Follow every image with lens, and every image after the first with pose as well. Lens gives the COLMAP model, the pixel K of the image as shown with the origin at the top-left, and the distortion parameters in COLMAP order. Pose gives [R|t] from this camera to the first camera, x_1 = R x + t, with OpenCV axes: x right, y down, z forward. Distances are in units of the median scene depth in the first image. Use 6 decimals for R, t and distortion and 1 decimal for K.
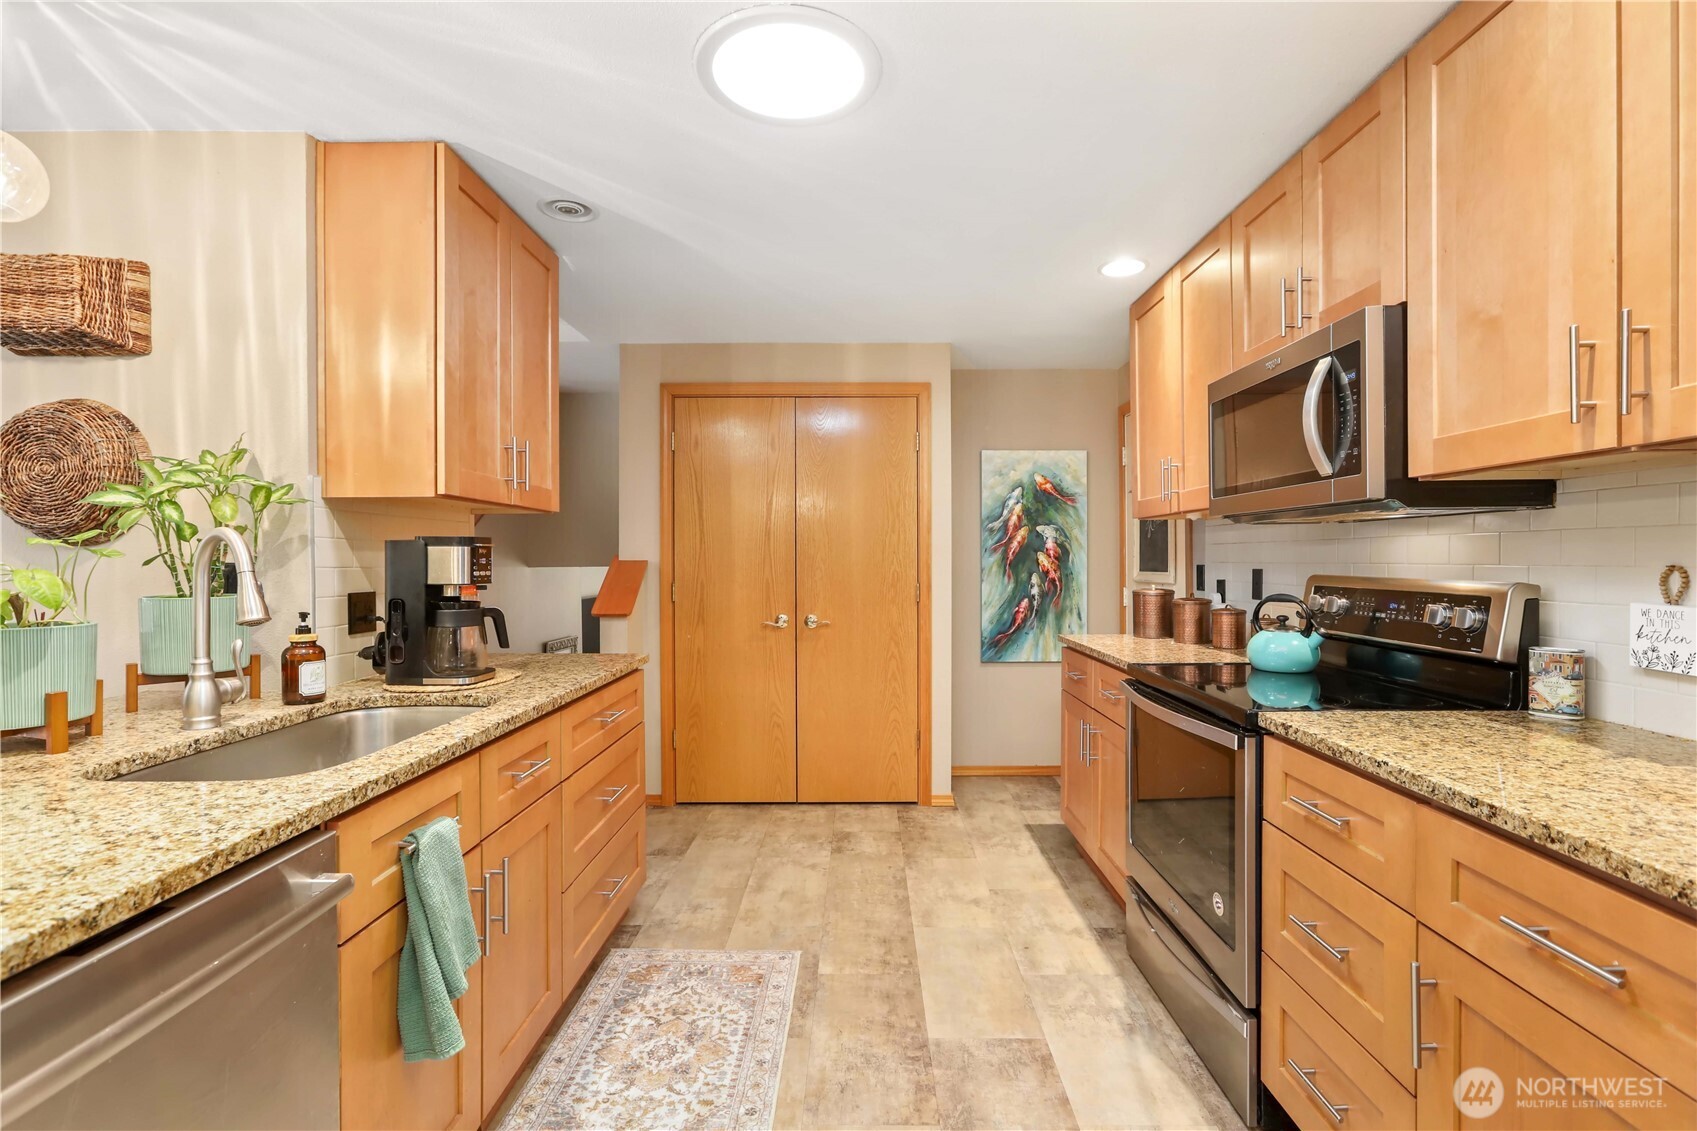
lens RADIAL K [[784.9, 0, 843.0], [0, 784.9, 563.5], [0, 0, 1]] dist [-0.007758, 0.006097]
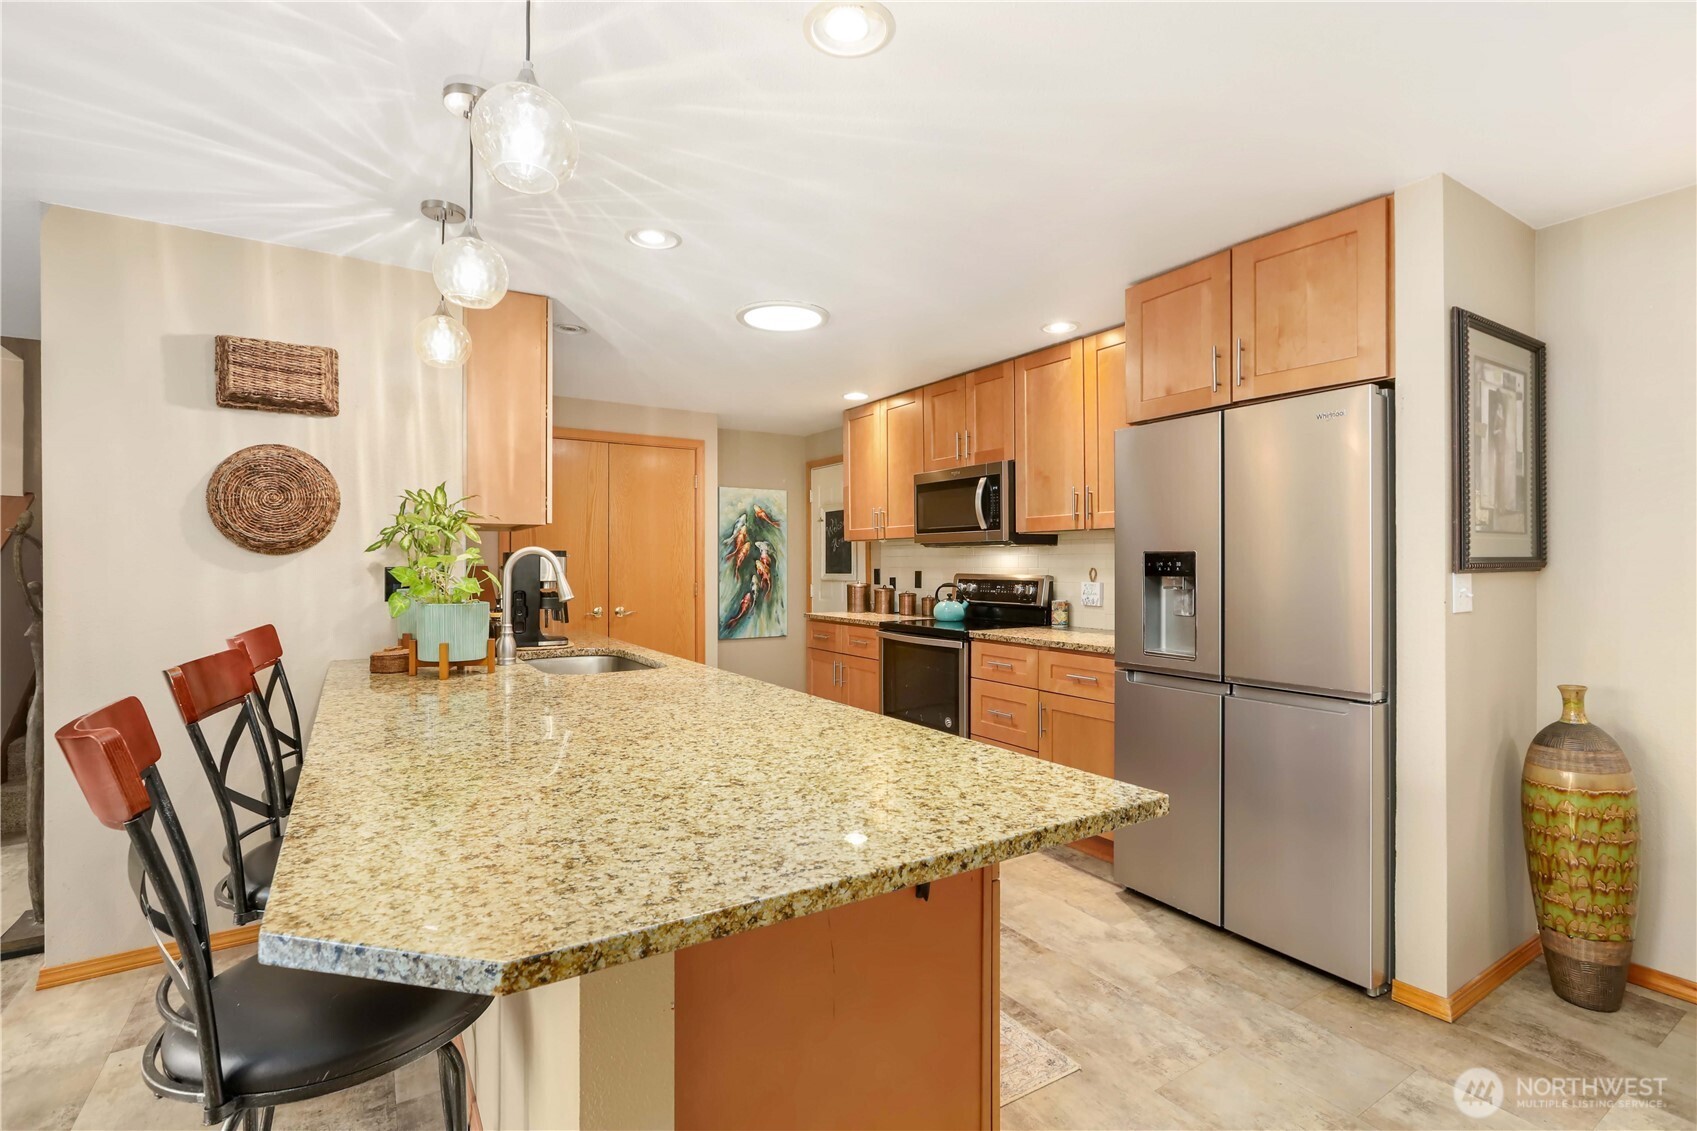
lens RADIAL K [[784.9, 0, 852.5], [0, 784.9, 561.9], [0, 0, 1]] dist [-0.007758, 0.006097]
pose [[0.836098, 0.004046, 0.548565, -0.731754], [0.001247, 0.999956, -0.009277, 0.003138], [-0.548579, 0.008441, 0.836056, -0.536067]]
